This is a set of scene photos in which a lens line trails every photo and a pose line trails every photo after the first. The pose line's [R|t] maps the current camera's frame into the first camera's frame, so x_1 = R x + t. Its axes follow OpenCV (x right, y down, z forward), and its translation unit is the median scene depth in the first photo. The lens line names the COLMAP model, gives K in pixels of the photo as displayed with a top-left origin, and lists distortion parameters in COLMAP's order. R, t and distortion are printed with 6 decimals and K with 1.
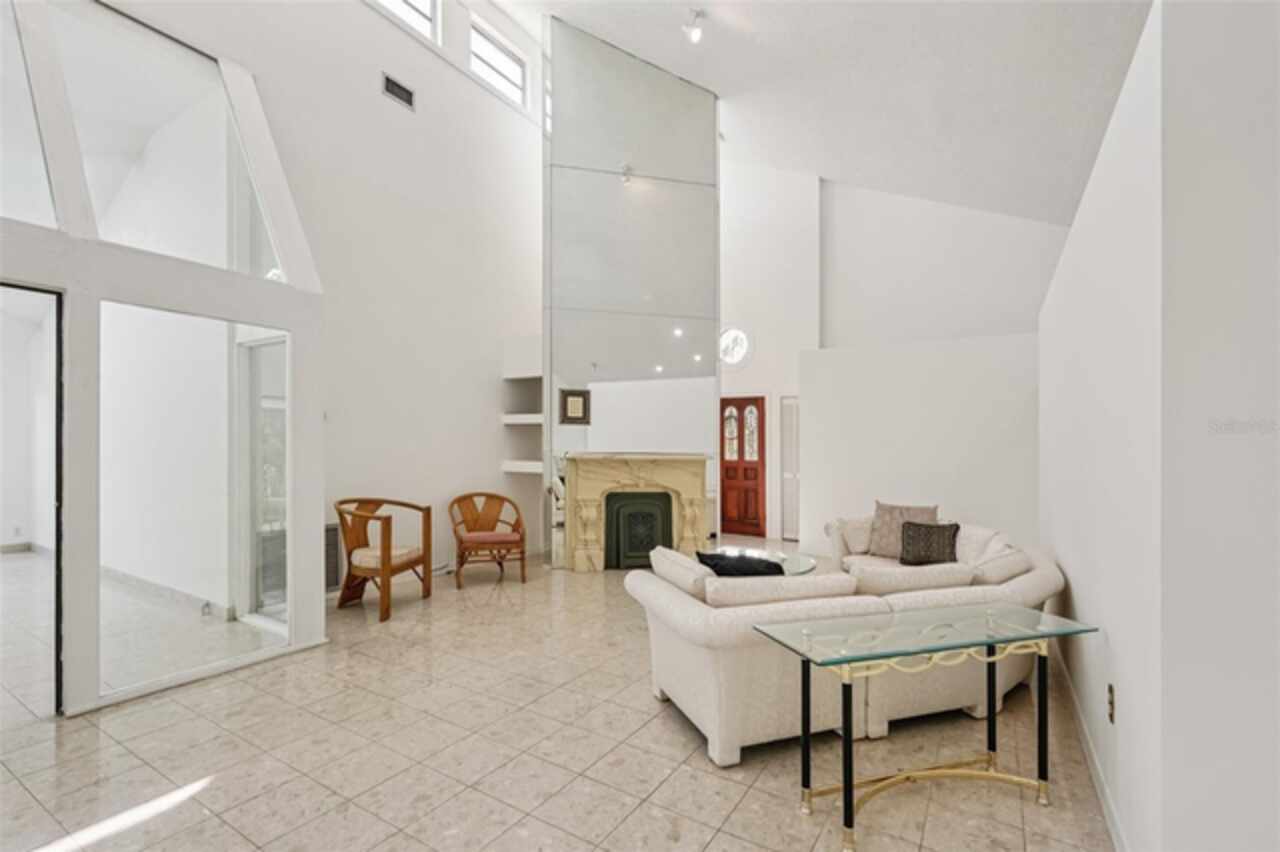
lens RADIAL K [[574.8, 0, 630.1], [0, 574.8, 438.8], [0, 0, 1]] dist [-0.007179, 0.004167]
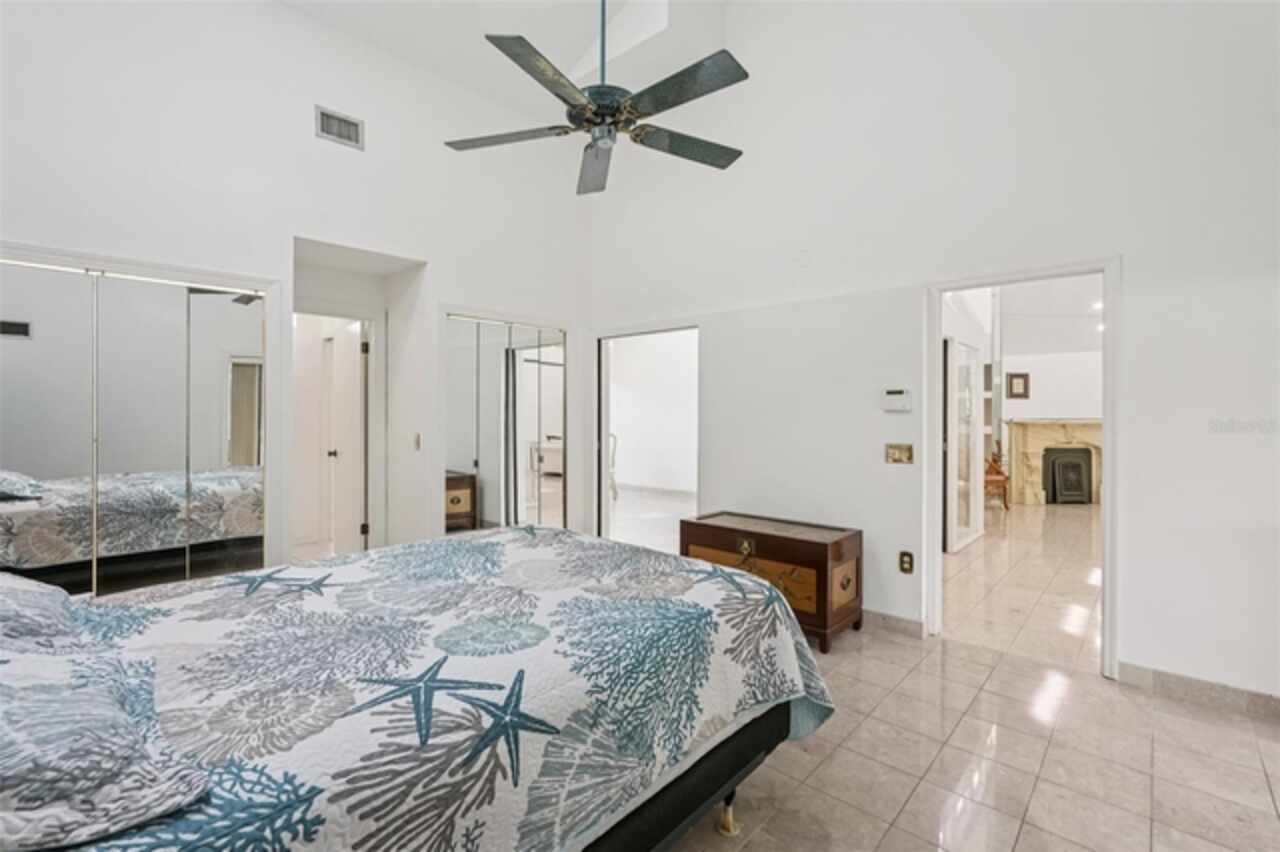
lens RADIAL K [[574.8, 0, 650.0], [0, 574.8, 407.6], [0, 0, 1]] dist [-0.007179, 0.004167]
pose [[0.978536, -0.008685, -0.205892, -0.682478], [0.006795, 0.999928, -0.009887, 0.004728], [0.205963, 0.008276, 0.978525, -0.536031]]
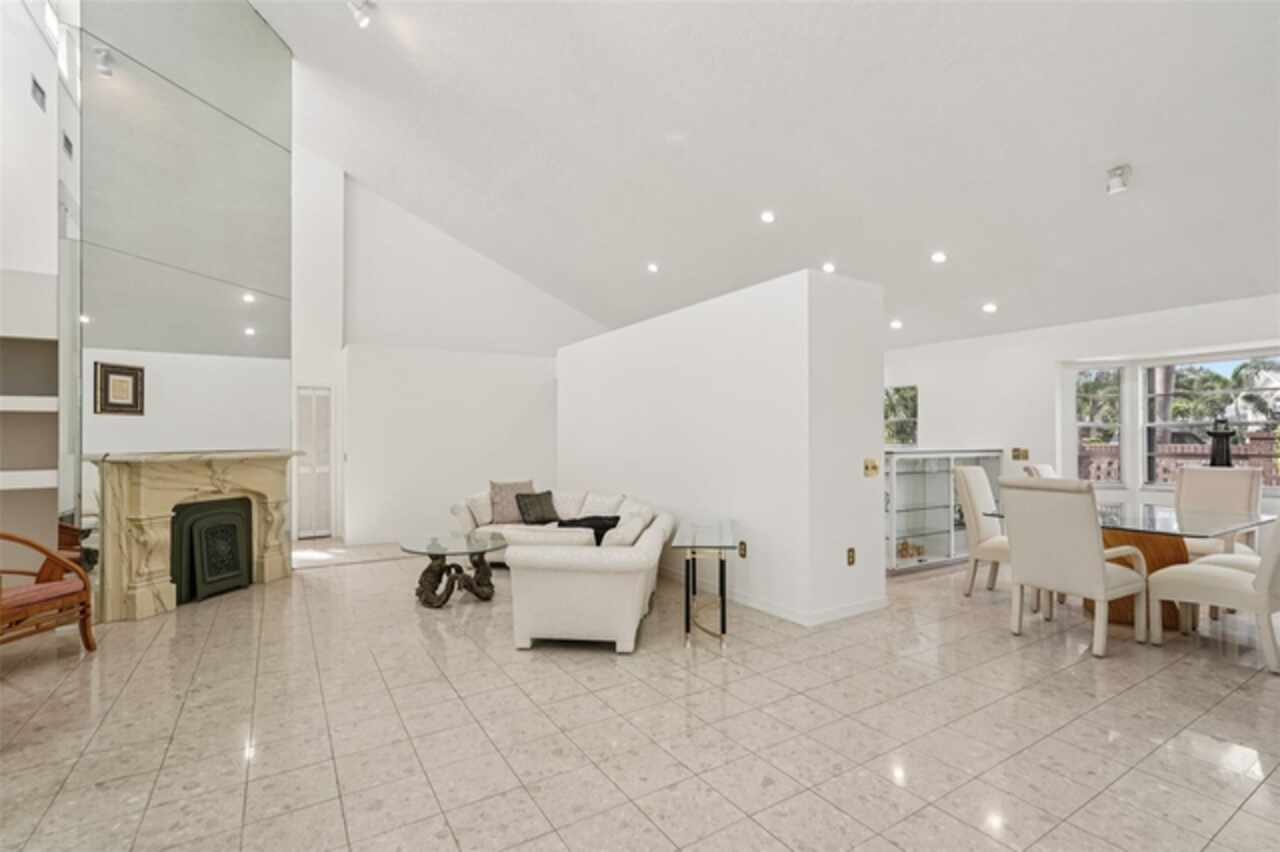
lens RADIAL K [[574.8, 0, 636.7], [0, 574.8, 430.6], [0, 0, 1]] dist [-0.007179, 0.004167]
pose [[0.453673, -0.006650, 0.891143, -0.438748], [0.003502, 0.999978, 0.005679, -0.006792], [-0.891161, 0.000544, 0.453686, 0.114218]]
